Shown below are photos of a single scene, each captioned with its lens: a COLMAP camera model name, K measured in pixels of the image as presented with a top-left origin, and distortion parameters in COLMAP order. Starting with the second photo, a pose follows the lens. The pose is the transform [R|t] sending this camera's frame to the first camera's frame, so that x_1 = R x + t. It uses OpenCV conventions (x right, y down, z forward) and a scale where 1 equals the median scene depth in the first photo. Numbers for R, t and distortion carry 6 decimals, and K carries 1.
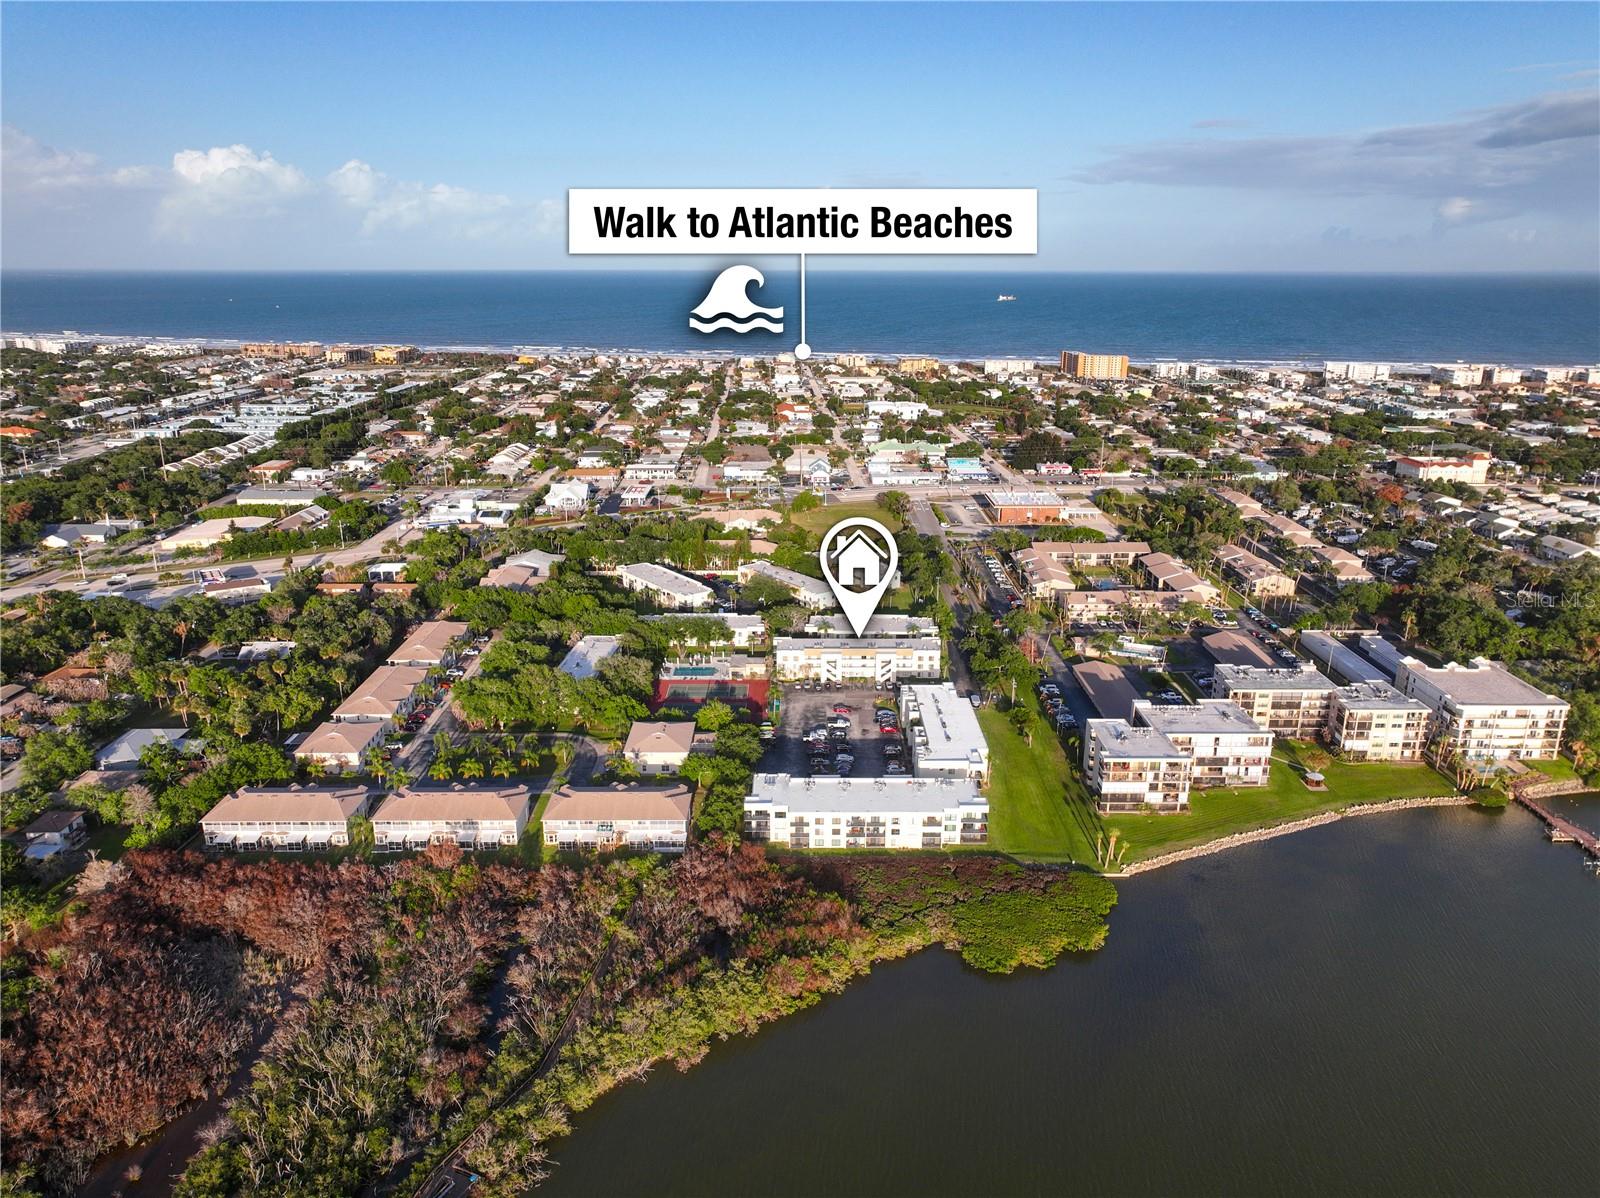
lens RADIAL K [[1116.6, 0, 797.4], [0, 1116.6, 598.6], [0, 0, 1]] dist [0.005659, 0.002119]
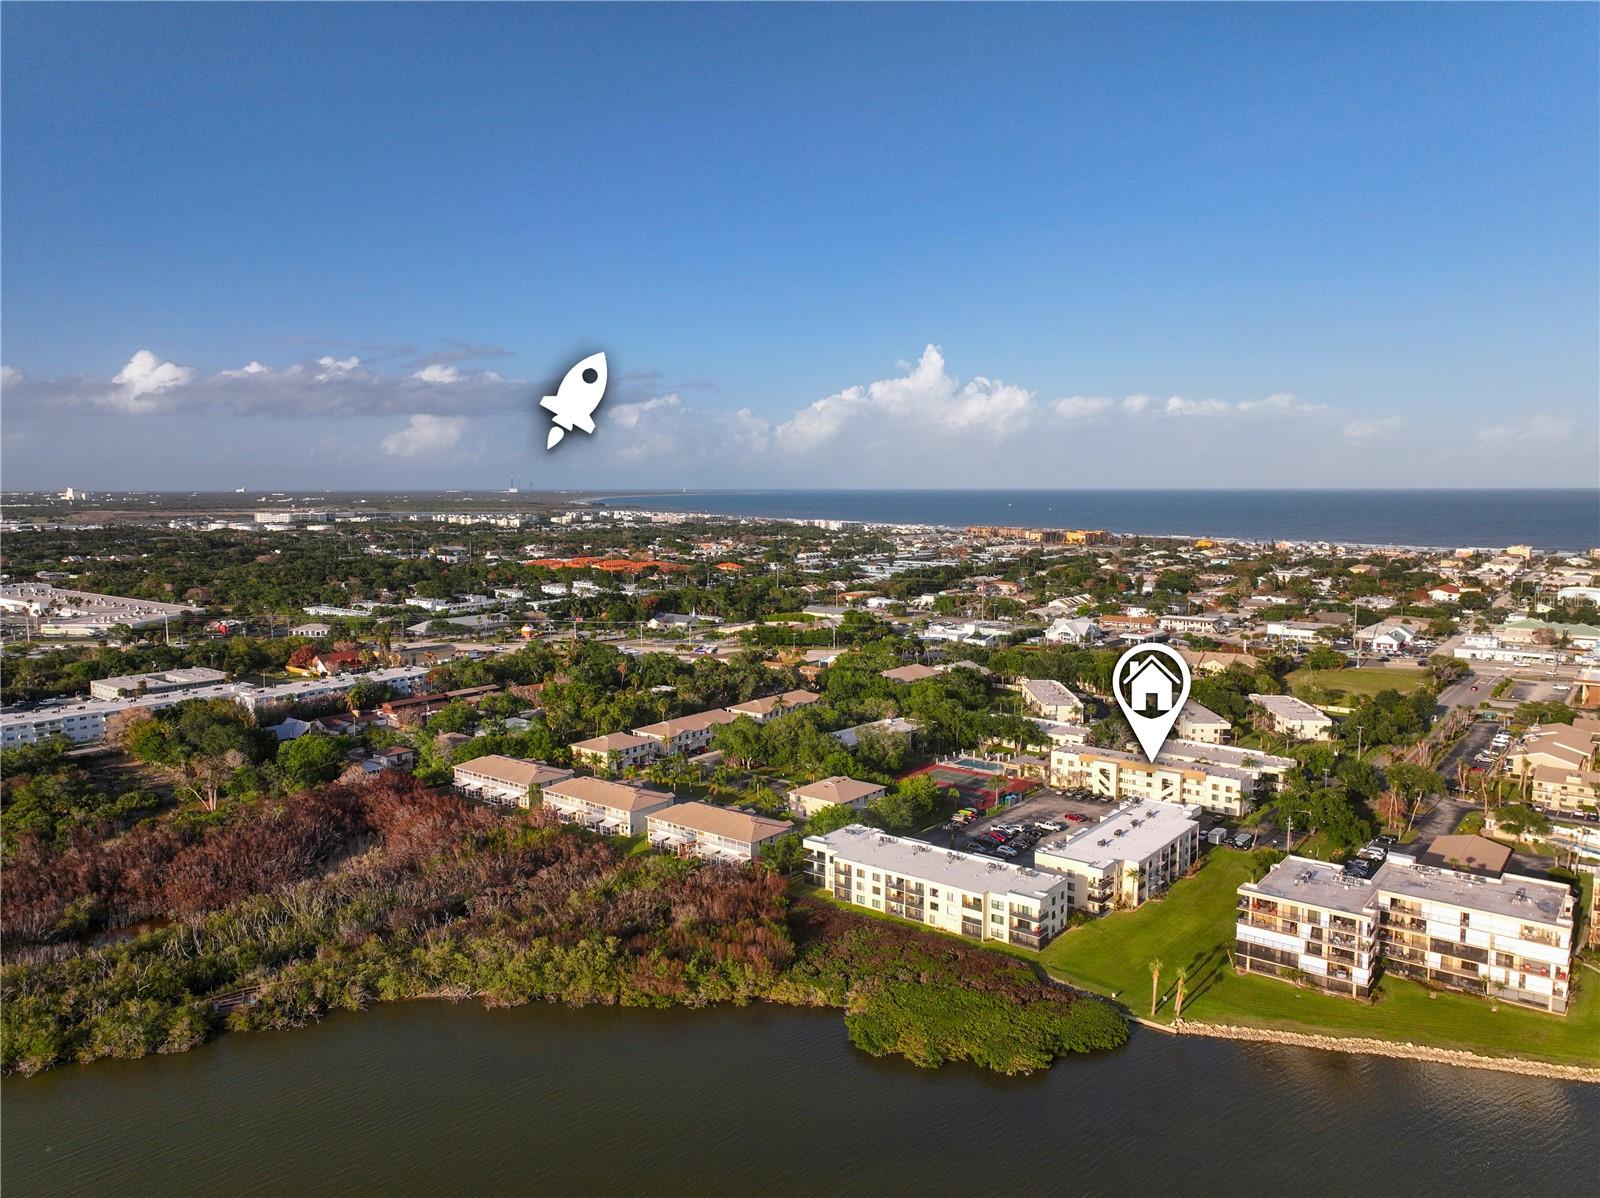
lens RADIAL K [[1116.6, 0, 797.8], [0, 1116.6, 598.0], [0, 0, 1]] dist [0.005659, 0.002119]
pose [[0.787263, 0.064694, -0.613214, 0.481505], [-0.176199, 0.976617, -0.123177, 0.097666], [0.590906, 0.205020, 0.780254, 0.217661]]
